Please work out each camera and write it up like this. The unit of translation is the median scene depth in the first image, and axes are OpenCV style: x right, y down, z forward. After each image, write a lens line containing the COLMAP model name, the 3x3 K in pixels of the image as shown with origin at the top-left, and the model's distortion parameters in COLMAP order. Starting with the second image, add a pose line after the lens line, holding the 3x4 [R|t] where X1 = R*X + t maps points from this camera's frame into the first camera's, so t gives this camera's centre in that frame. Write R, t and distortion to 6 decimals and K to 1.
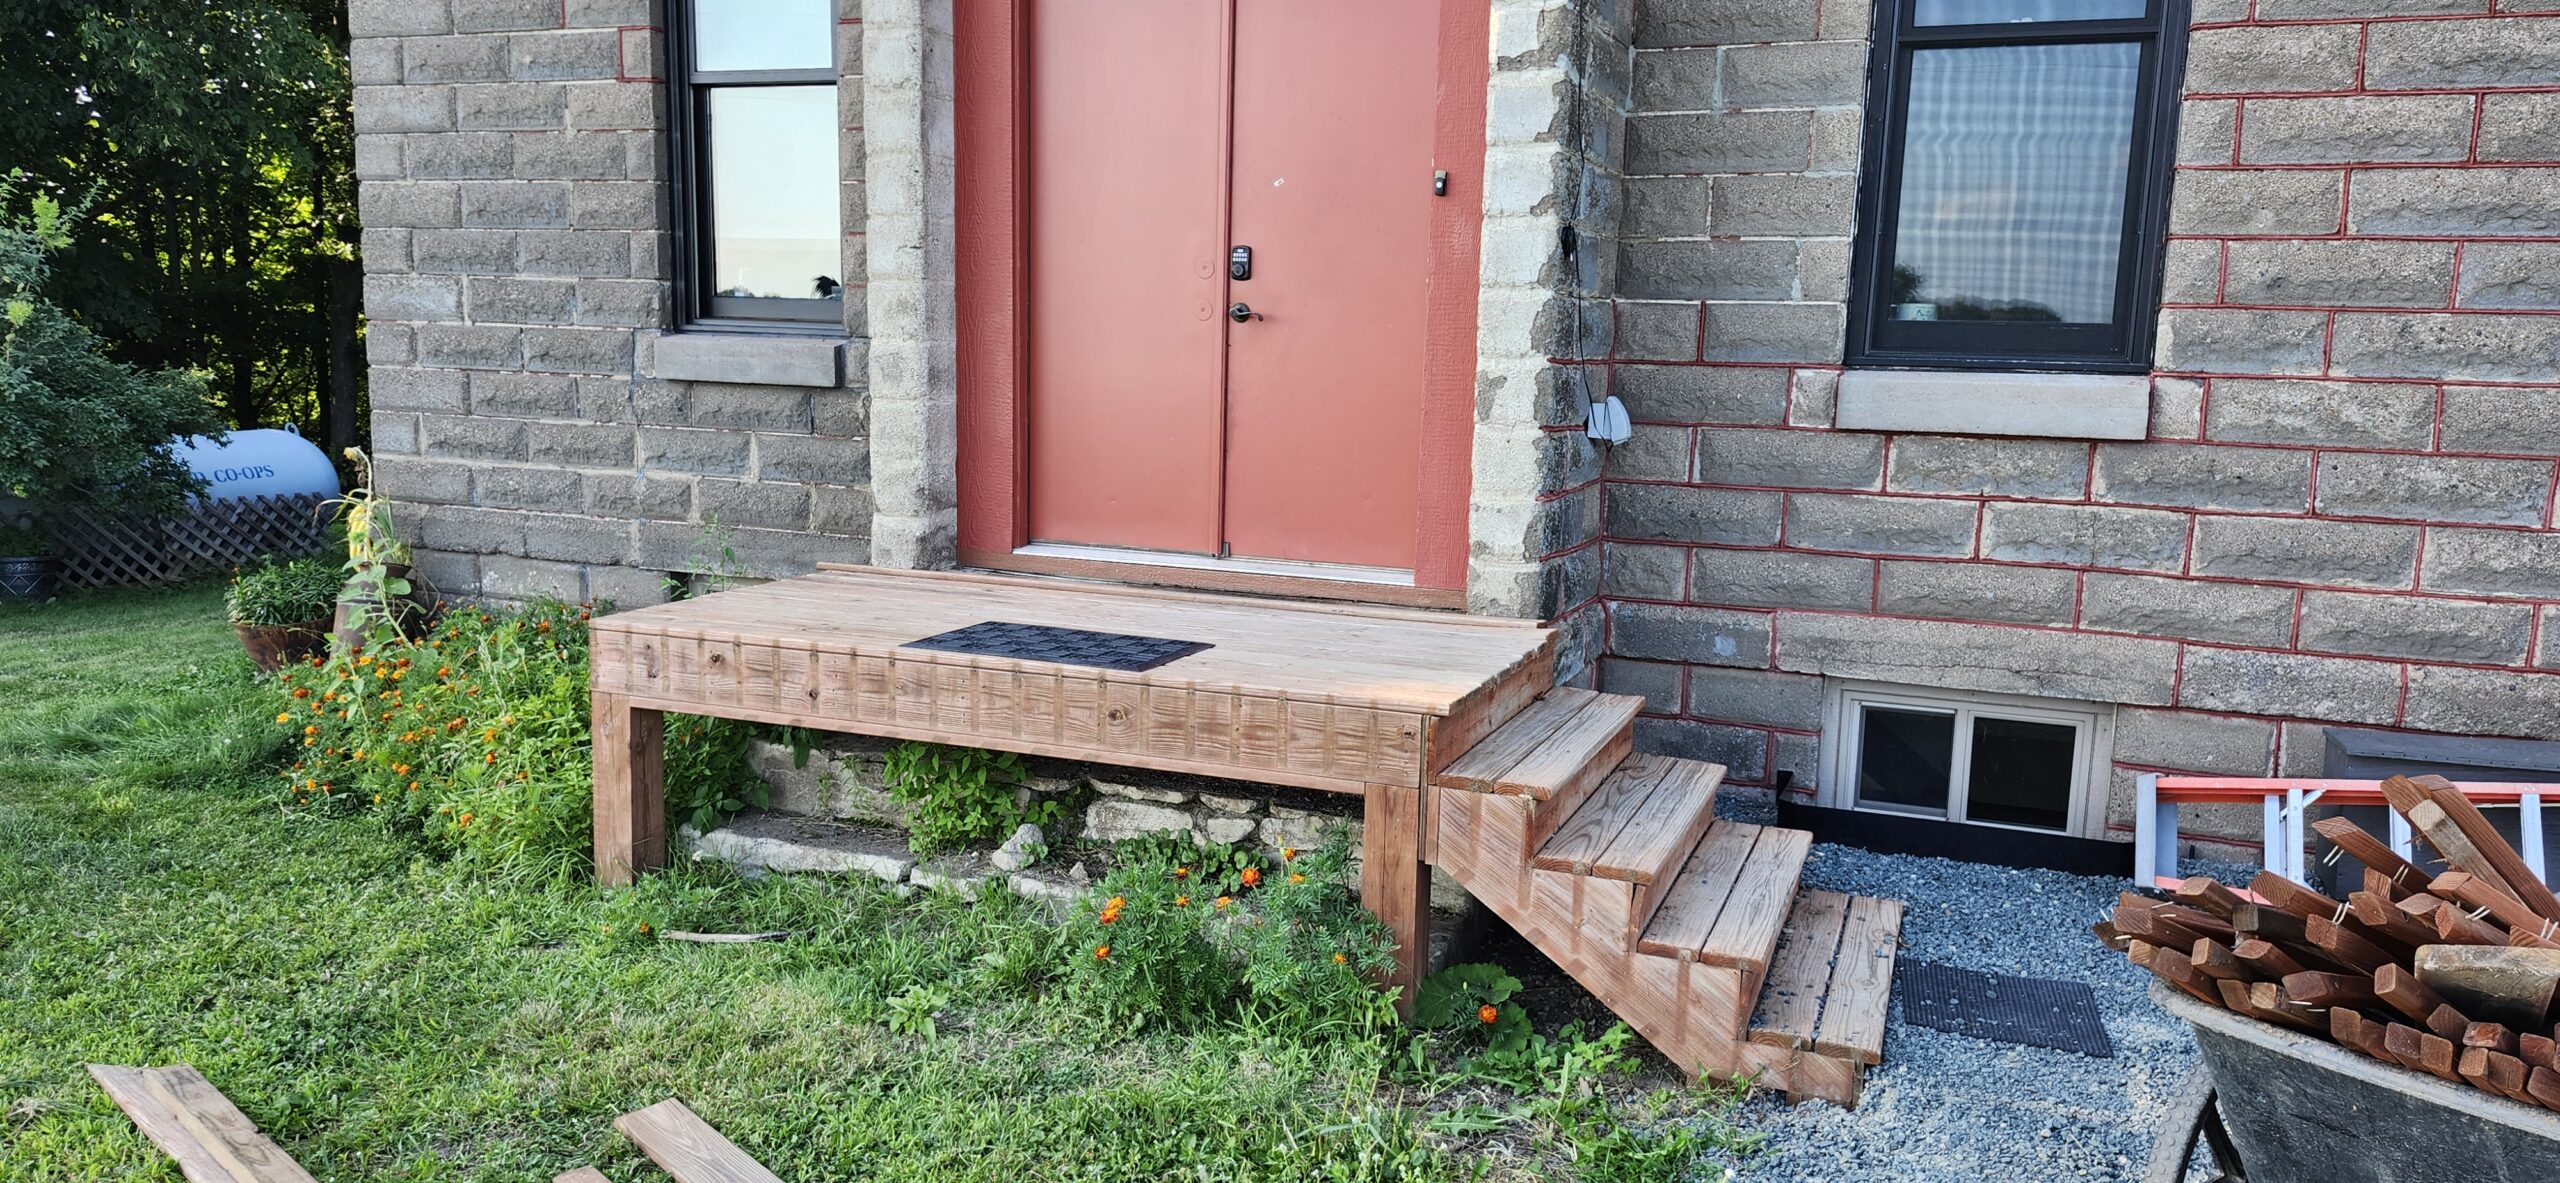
lens RADIAL K [[2020.0, 0, 1278.2], [0, 2020.0, 666.4], [0, 0, 1]] dist [0.055917, 0.000470]
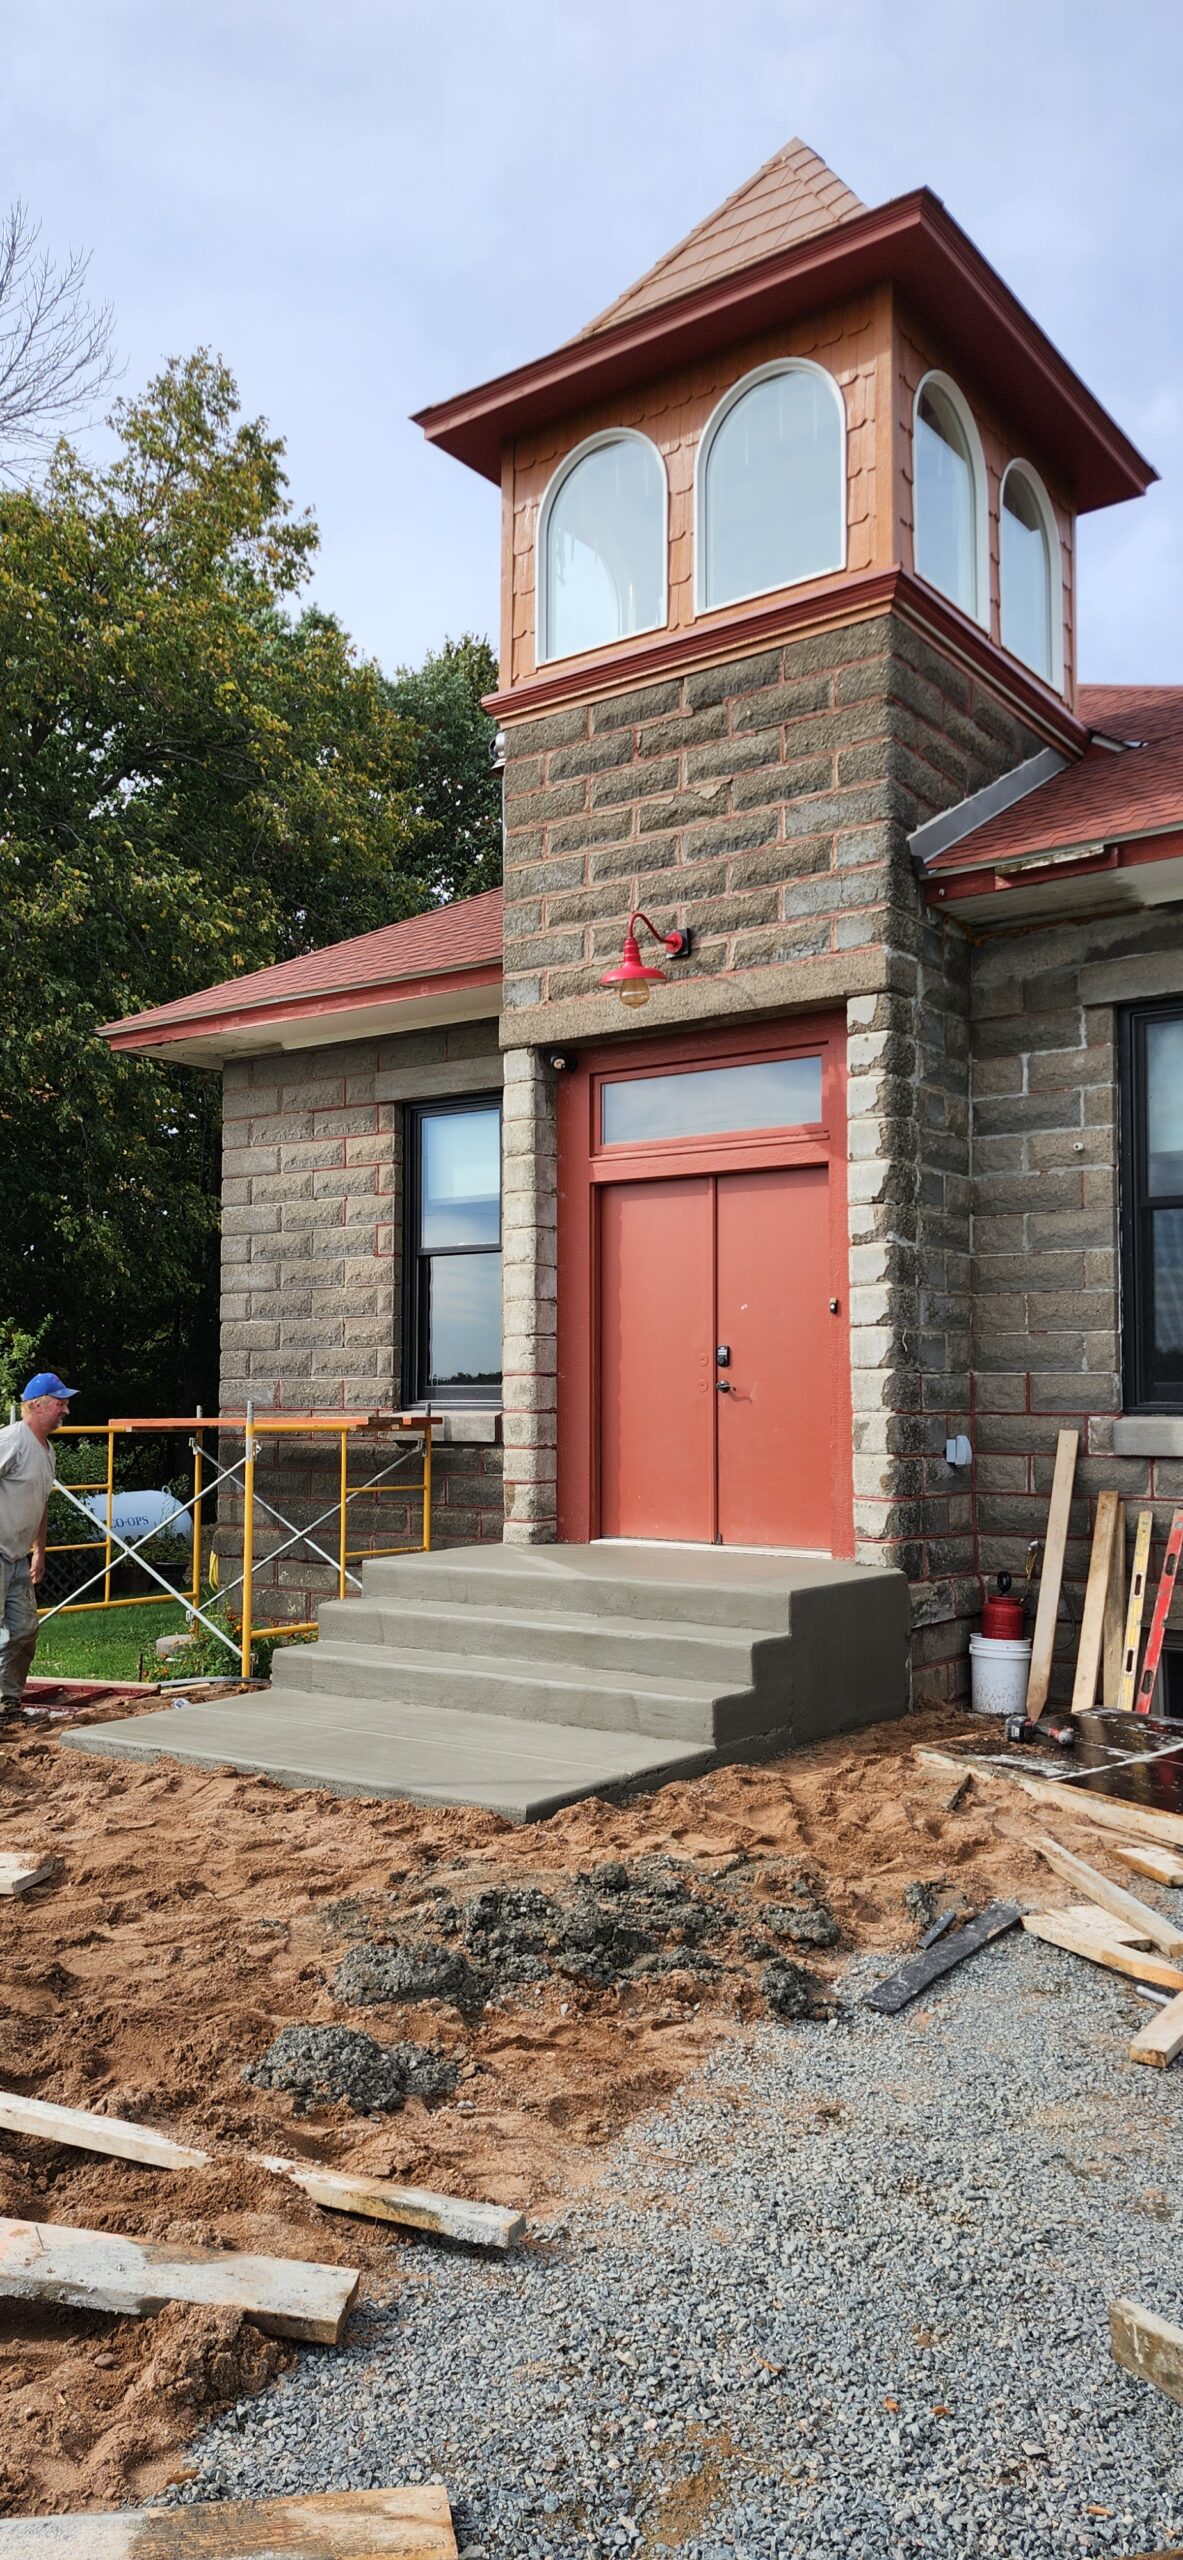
lens RADIAL K [[1752.7, 0, 591.5], [0, 1752.7, 1280.0], [0, 0, 1]] dist [0.288423, 0.000113]
pose [[0.976991, -0.042441, -0.209015, 0.173333], [-0.006793, 0.973312, -0.229384, 0.062039], [0.213172, 0.225526, 0.950629, -0.361932]]
